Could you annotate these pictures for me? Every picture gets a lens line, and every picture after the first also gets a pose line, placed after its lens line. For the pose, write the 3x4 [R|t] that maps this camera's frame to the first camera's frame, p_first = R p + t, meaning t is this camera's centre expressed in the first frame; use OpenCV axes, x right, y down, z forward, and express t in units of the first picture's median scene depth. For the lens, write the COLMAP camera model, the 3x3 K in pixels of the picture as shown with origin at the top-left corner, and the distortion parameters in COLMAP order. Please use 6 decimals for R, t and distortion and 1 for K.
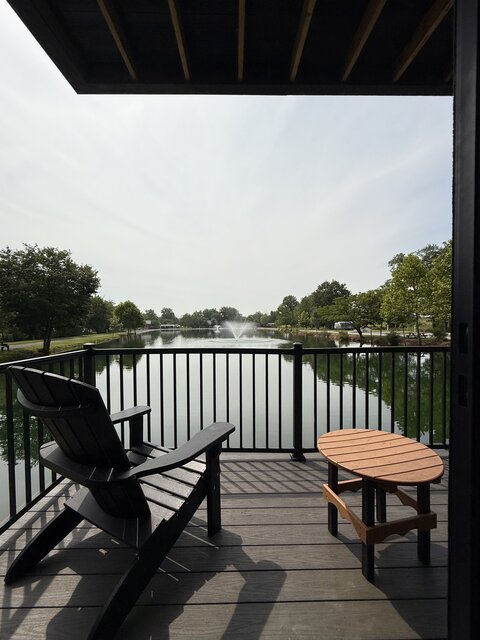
lens RADIAL K [[269.2, 0, 238.0], [0, 269.2, 325.7], [0, 0, 1]] dist [-0.002387, -0.000087]
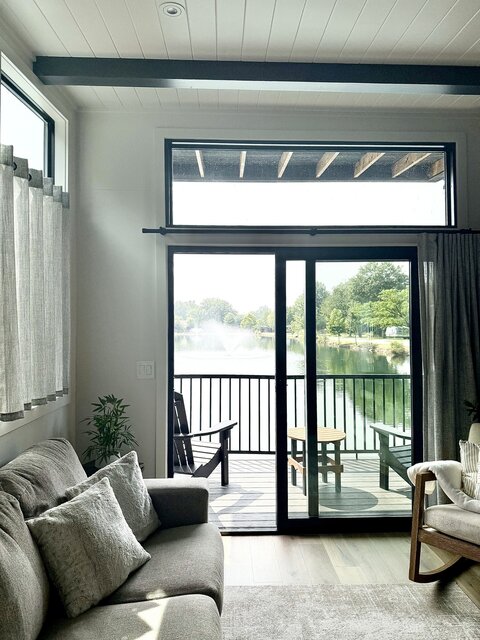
lens RADIAL K [[452.1, 0, 235.9], [0, 452.1, 319.8], [0, 0, 1]] dist [0.068608, -0.048276]
pose [[0.999909, 0.006130, 0.012046, -0.002848], [-0.005905, 0.999809, -0.018648, -0.010620], [-0.012158, 0.018575, 0.999754, -0.091381]]
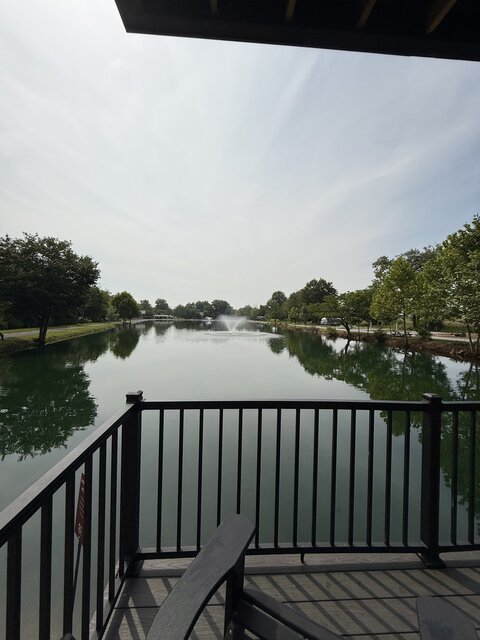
lens RADIAL K [[252.9, 0, 237.5], [0, 252.9, 311.3], [0, 0, 1]] dist [-0.003046, -0.000174]
pose [[0.998762, 0.029643, 0.039956, -0.023049], [-0.028654, 0.999274, -0.025107, -0.008407], [-0.040671, 0.023931, 0.998886, 0.026351]]
